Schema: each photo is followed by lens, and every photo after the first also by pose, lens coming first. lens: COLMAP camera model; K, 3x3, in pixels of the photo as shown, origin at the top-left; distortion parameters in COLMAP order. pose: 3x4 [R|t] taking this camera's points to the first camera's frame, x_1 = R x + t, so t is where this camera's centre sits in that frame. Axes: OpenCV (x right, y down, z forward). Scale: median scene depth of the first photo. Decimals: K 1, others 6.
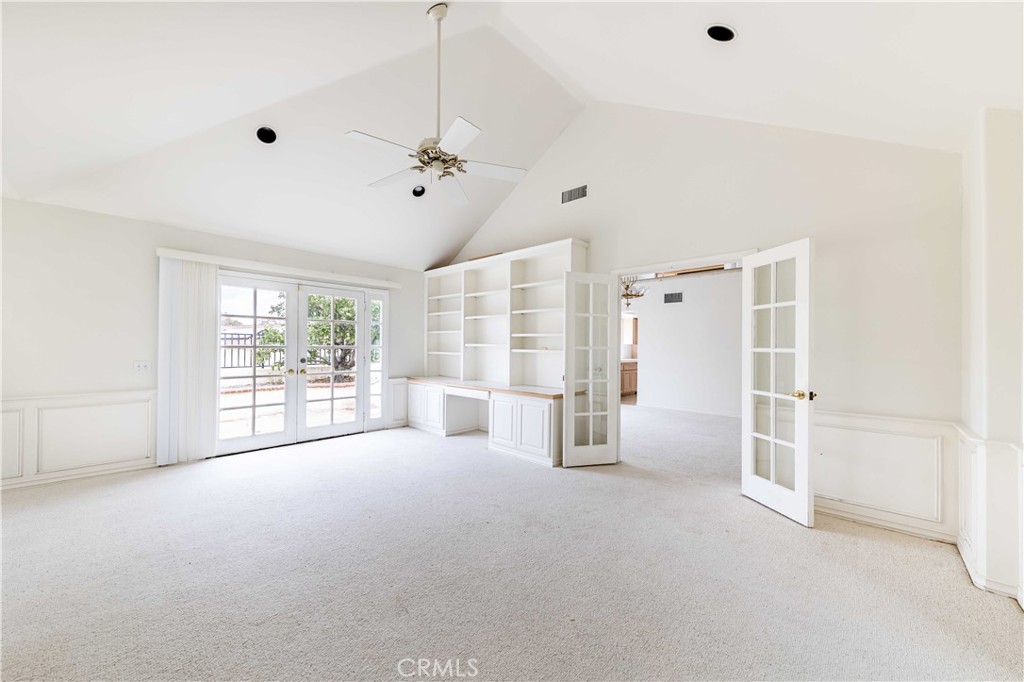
lens RADIAL K [[367.4, 0, 507.6], [0, 367.4, 343.7], [0, 0, 1]] dist [-0.001592, -0.000021]
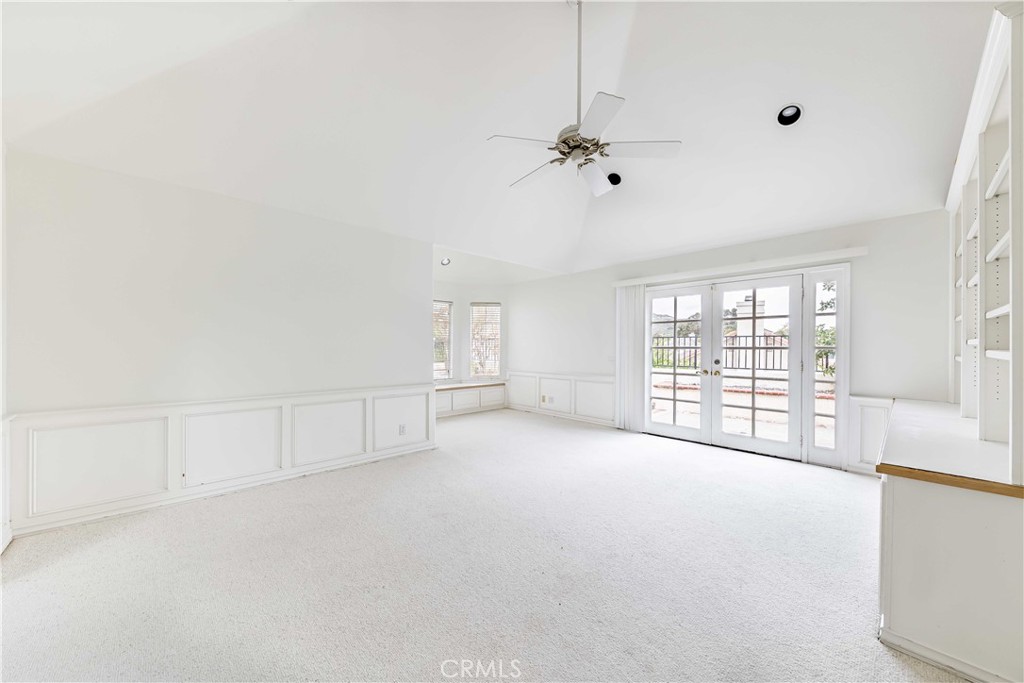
lens RADIAL K [[367.4, 0, 504.9], [0, 367.4, 347.5], [0, 0, 1]] dist [-0.001592, -0.000021]
pose [[-0.056809, -0.007835, -0.998354, 0.437909], [0.005936, 0.999949, -0.008185, 0.012542], [0.998367, -0.006391, -0.056760, 0.492629]]
